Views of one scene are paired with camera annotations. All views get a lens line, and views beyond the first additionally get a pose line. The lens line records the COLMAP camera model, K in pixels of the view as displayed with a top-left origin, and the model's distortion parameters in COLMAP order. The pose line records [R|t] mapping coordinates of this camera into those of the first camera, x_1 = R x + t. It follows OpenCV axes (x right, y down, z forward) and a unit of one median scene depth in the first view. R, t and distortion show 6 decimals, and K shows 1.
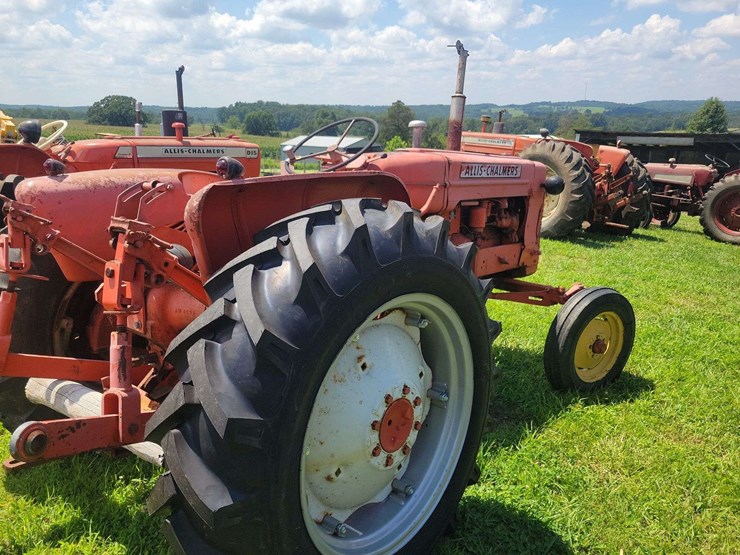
lens RADIAL K [[564.5, 0, 372.9], [0, 564.5, 278.7], [0, 0, 1]] dist [0.044739, -0.027225]
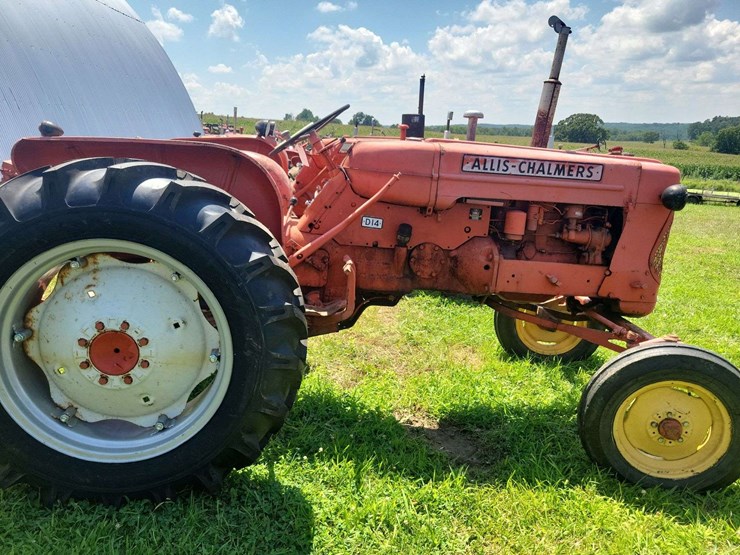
lens RADIAL K [[564.5, 0, 369.9], [0, 564.5, 270.6], [0, 0, 1]] dist [0.044739, -0.027225]
pose [[0.728113, 0.165381, -0.665208, 0.586236], [-0.192598, 0.980722, 0.033011, -0.023325], [0.657843, 0.104082, 0.745928, 0.227844]]
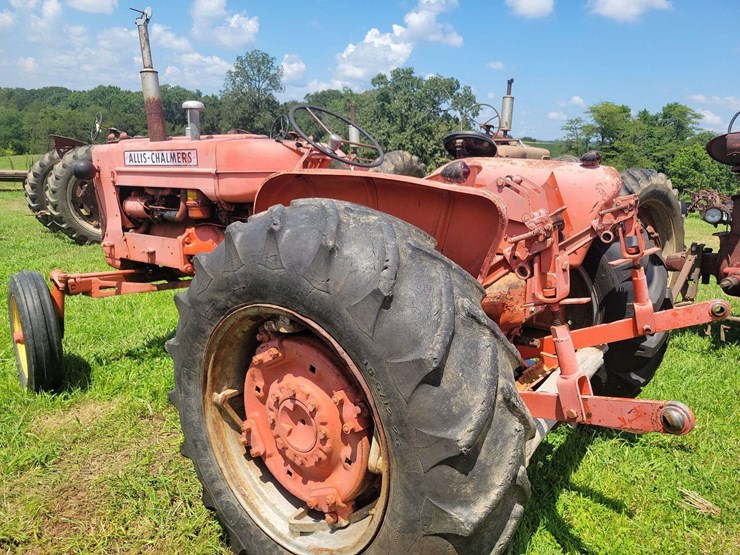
lens RADIAL K [[564.5, 0, 371.7], [0, 564.5, 279.5], [0, 0, 1]] dist [0.044739, -0.027225]
pose [[0.050396, 0.107804, -0.992894, 1.128020], [-0.249354, 0.964031, 0.092013, -0.163039], [0.967100, 0.242945, 0.075465, 1.256126]]
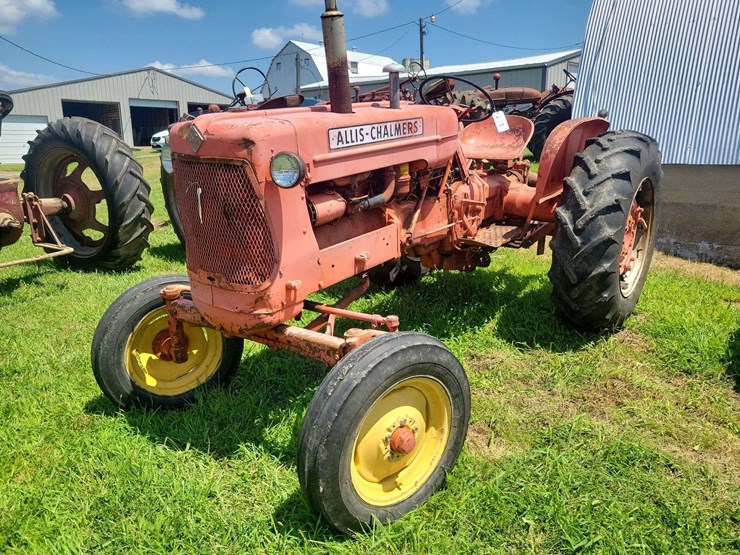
lens RADIAL K [[564.5, 0, 374.2], [0, 564.5, 275.1], [0, 0, 1]] dist [0.044739, -0.027225]
pose [[0.987616, -0.154022, 0.029868, 0.144243], [0.152018, 0.986518, 0.060608, -0.045767], [-0.038801, -0.055317, 0.997715, 0.217678]]
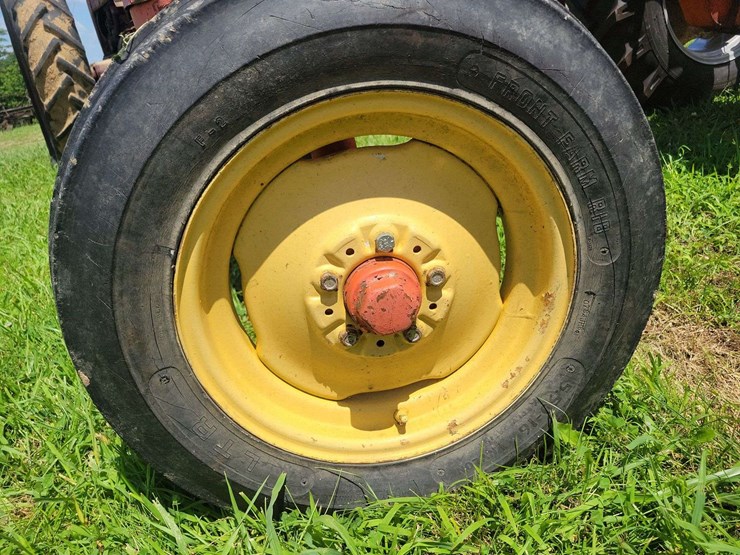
lens RADIAL K [[564.5, 0, 369.1], [0, 564.5, 276.8], [0, 0, 1]] dist [0.044739, -0.027225]
pose [[0.871030, -0.050231, -0.488655, 0.256055], [0.136968, 0.980142, 0.143393, 0.125702], [0.471748, -0.191830, 0.860613, 0.619082]]
